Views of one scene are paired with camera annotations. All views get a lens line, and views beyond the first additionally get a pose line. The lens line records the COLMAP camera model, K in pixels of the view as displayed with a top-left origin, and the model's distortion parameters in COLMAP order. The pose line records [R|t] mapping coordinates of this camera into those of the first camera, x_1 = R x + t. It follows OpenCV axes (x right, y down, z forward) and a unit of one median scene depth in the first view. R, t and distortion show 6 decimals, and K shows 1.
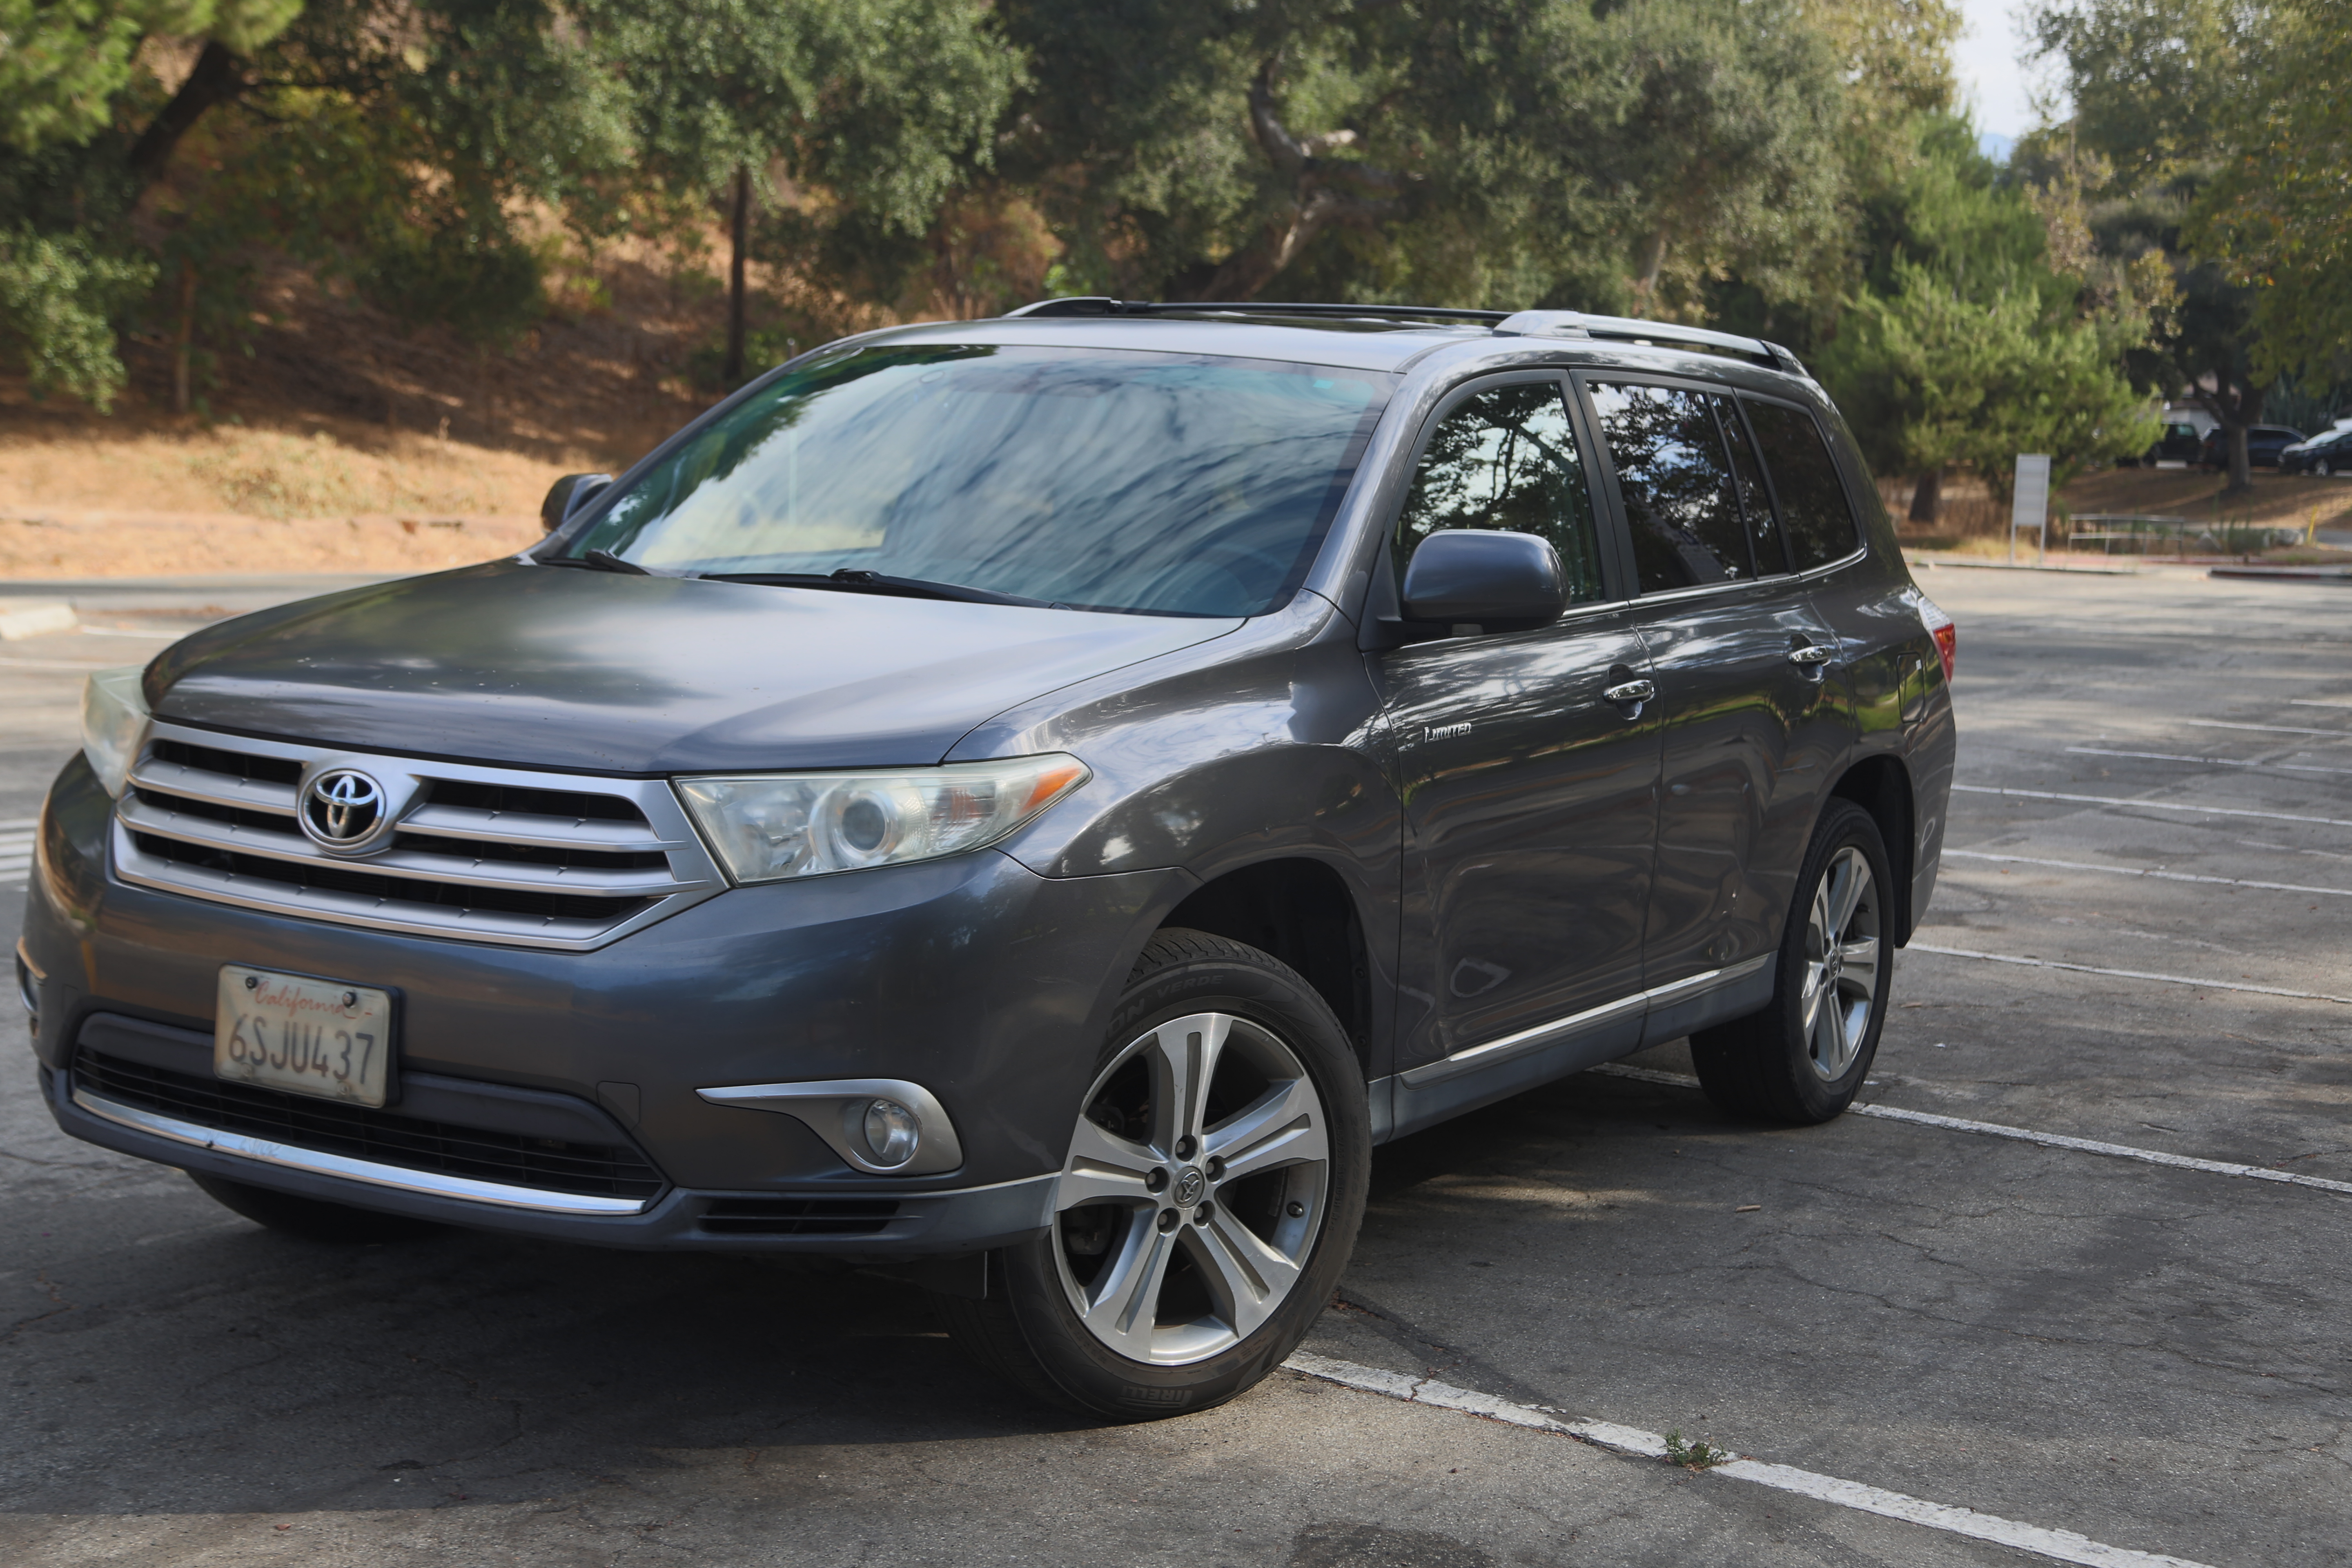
lens RADIAL K [[3143.7, 0, 1177.5], [0, 3143.7, 769.0], [0, 0, 1]] dist [0.069889, 0.000000]
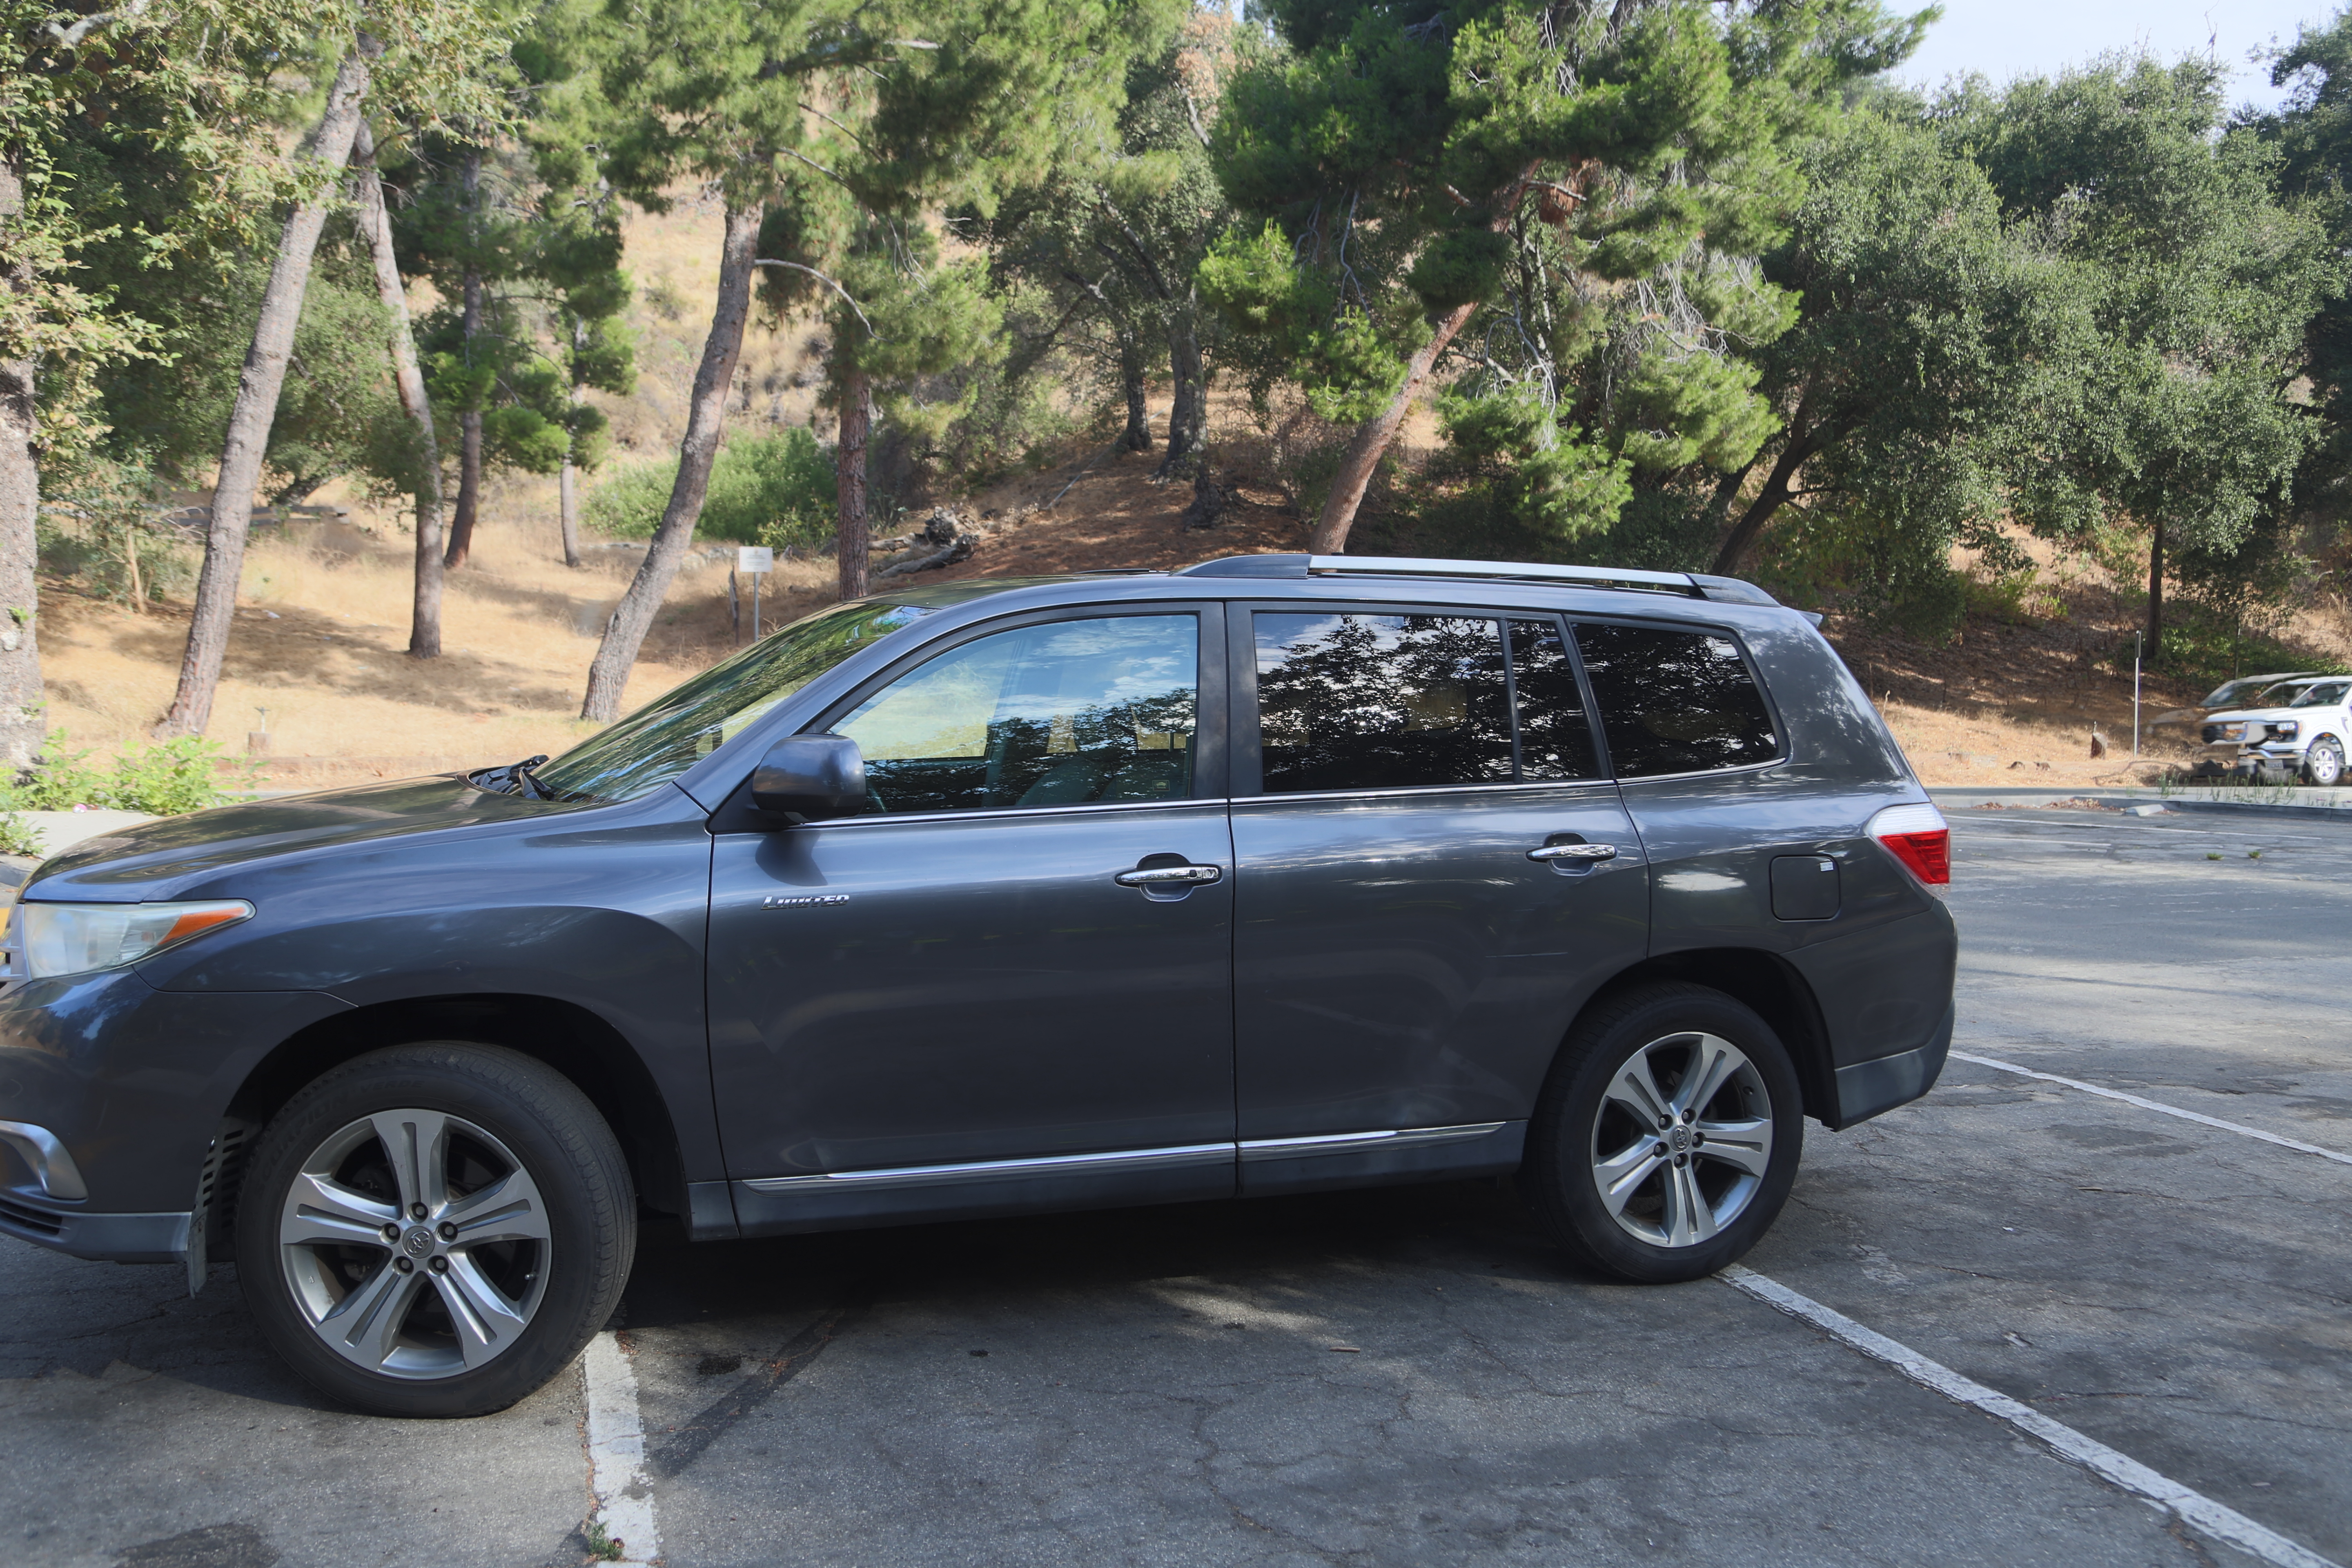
lens RADIAL K [[1895.2, 0, 1162.8], [0, 1895.2, 808.9], [0, 0, 1]] dist [-0.051962, 0.028223]
pose [[0.782591, 0.012440, -0.622412, 0.089259], [-0.044765, 0.998337, -0.036331, -0.003861], [0.620925, 0.056295, 0.781846, 0.070951]]
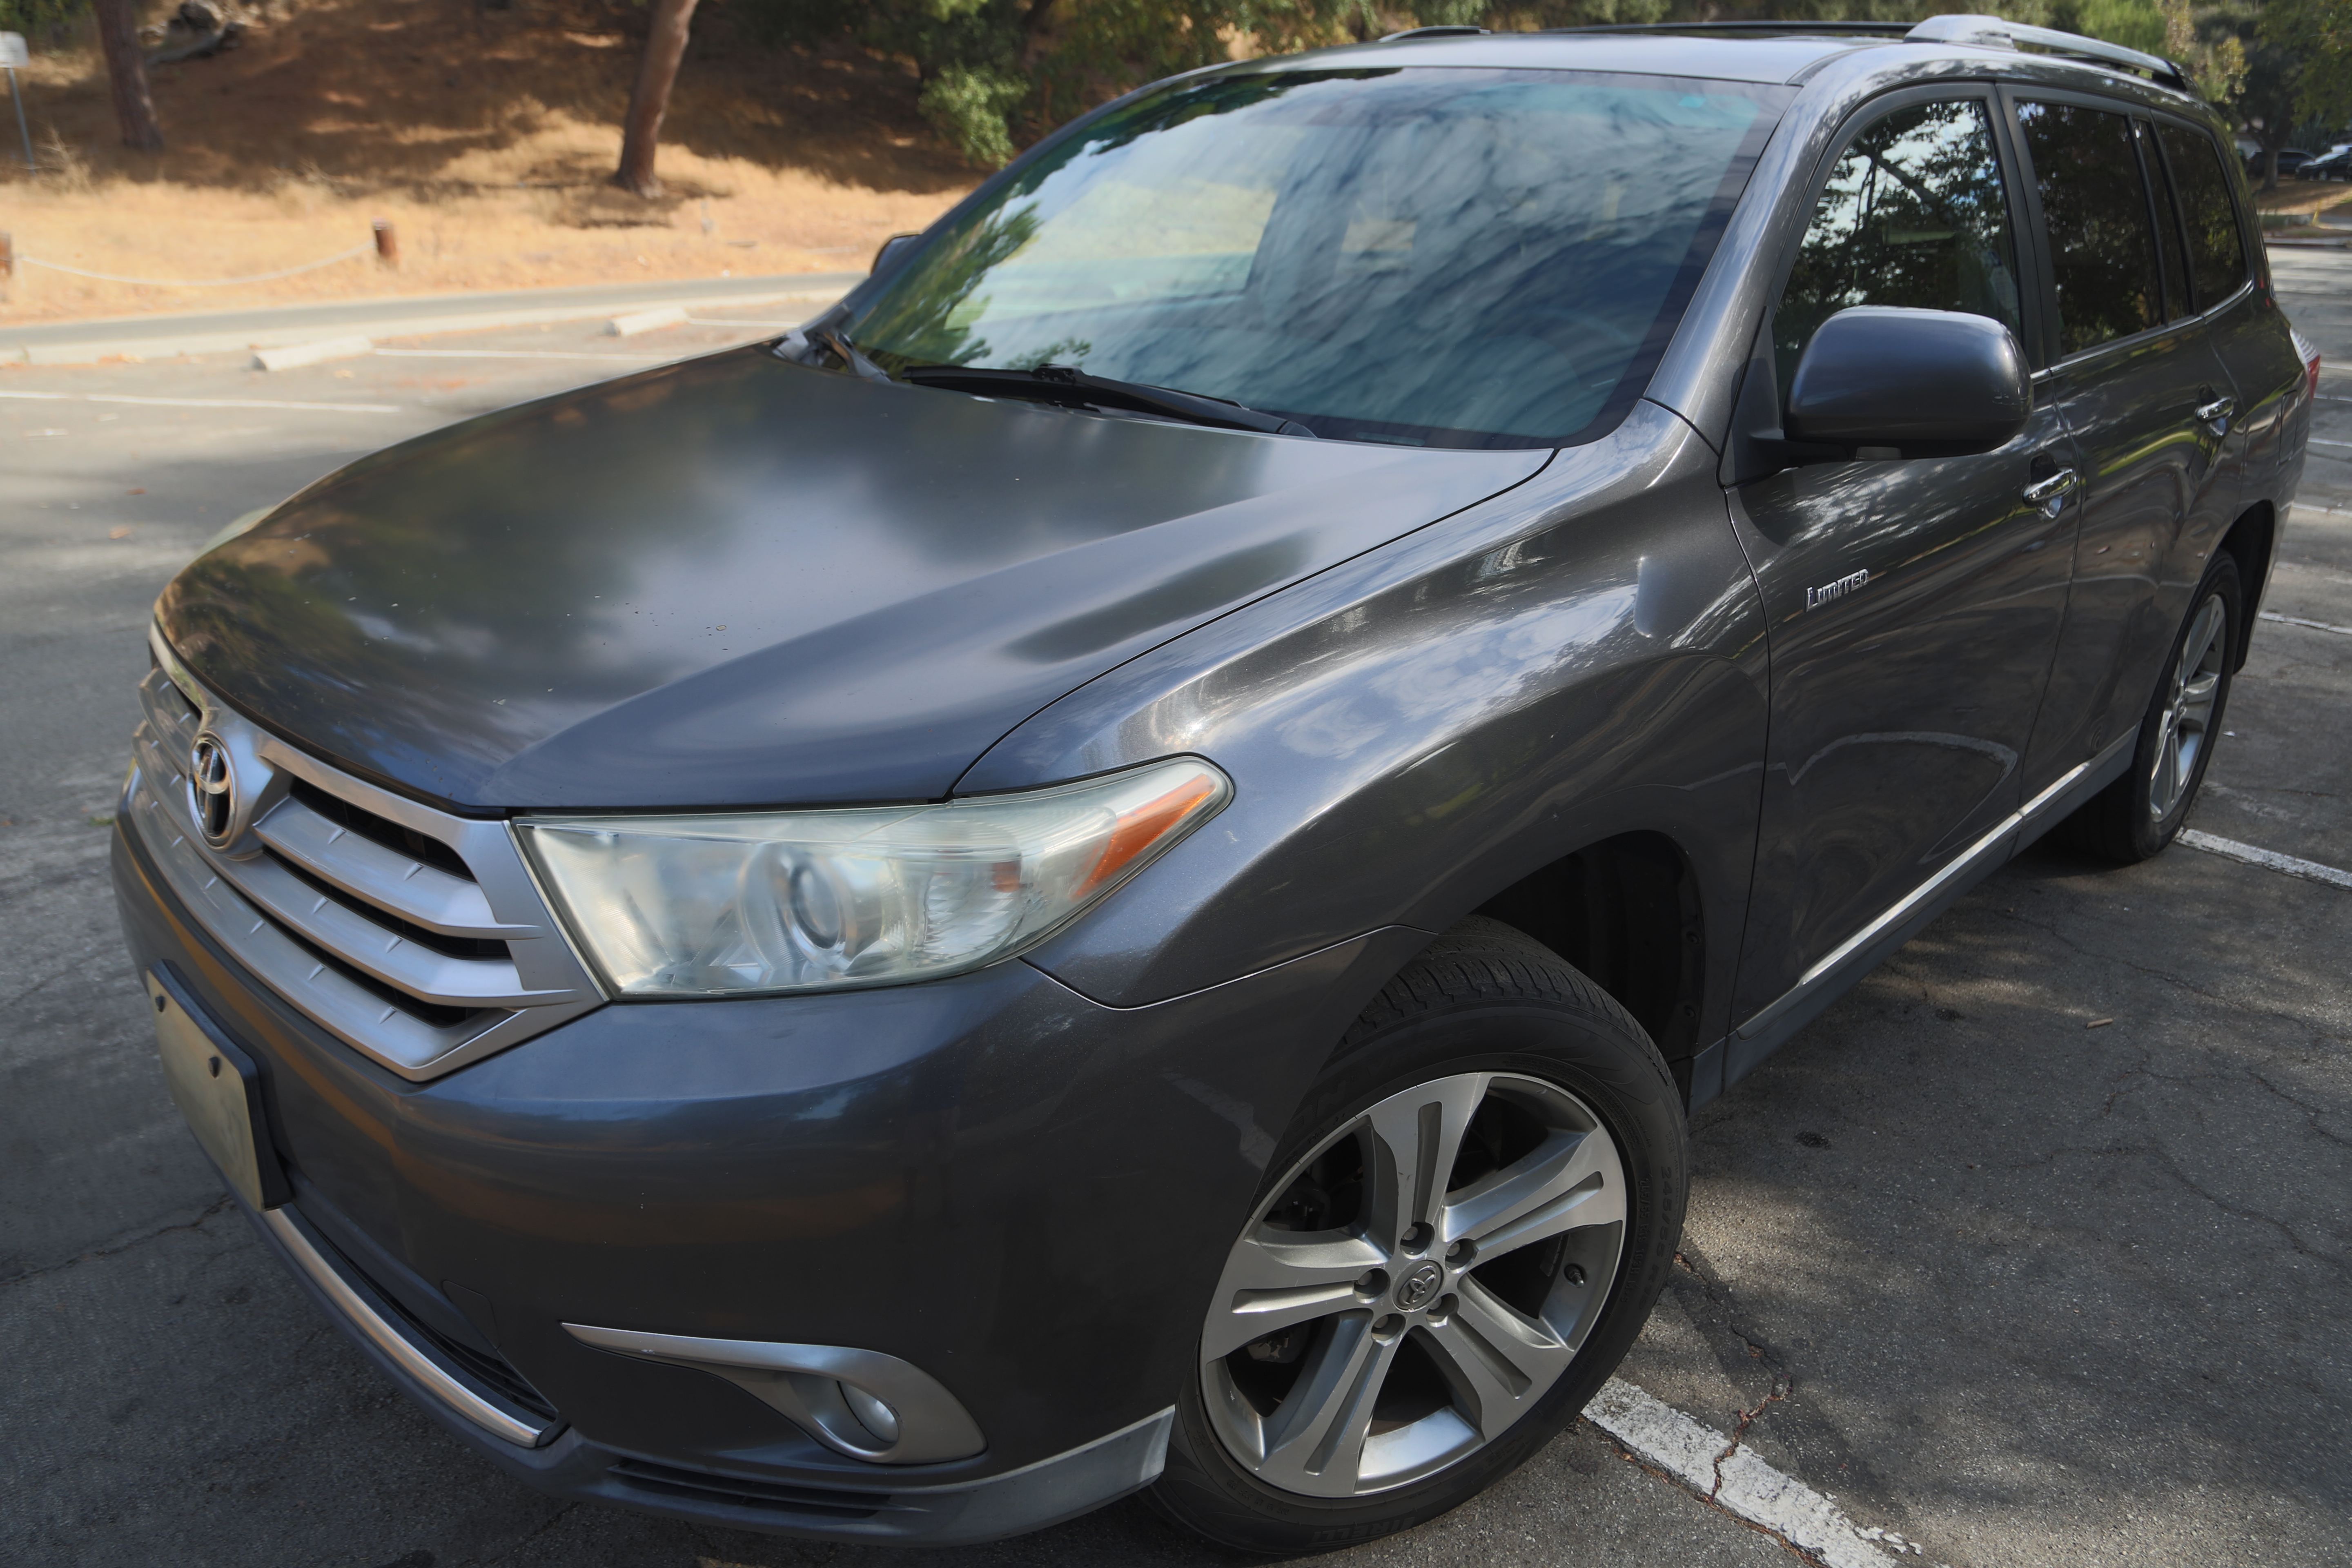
lens RADIAL K [[1640.4, 0, 1179.0], [0, 1640.4, 769.9], [0, 0, 1]] dist [-0.096058, 0.033892]
pose [[0.967396, 0.053334, -0.247589, 0.004452], [0.009821, 0.968941, 0.247098, -0.009163], [0.253078, -0.241474, 0.936826, 0.082047]]
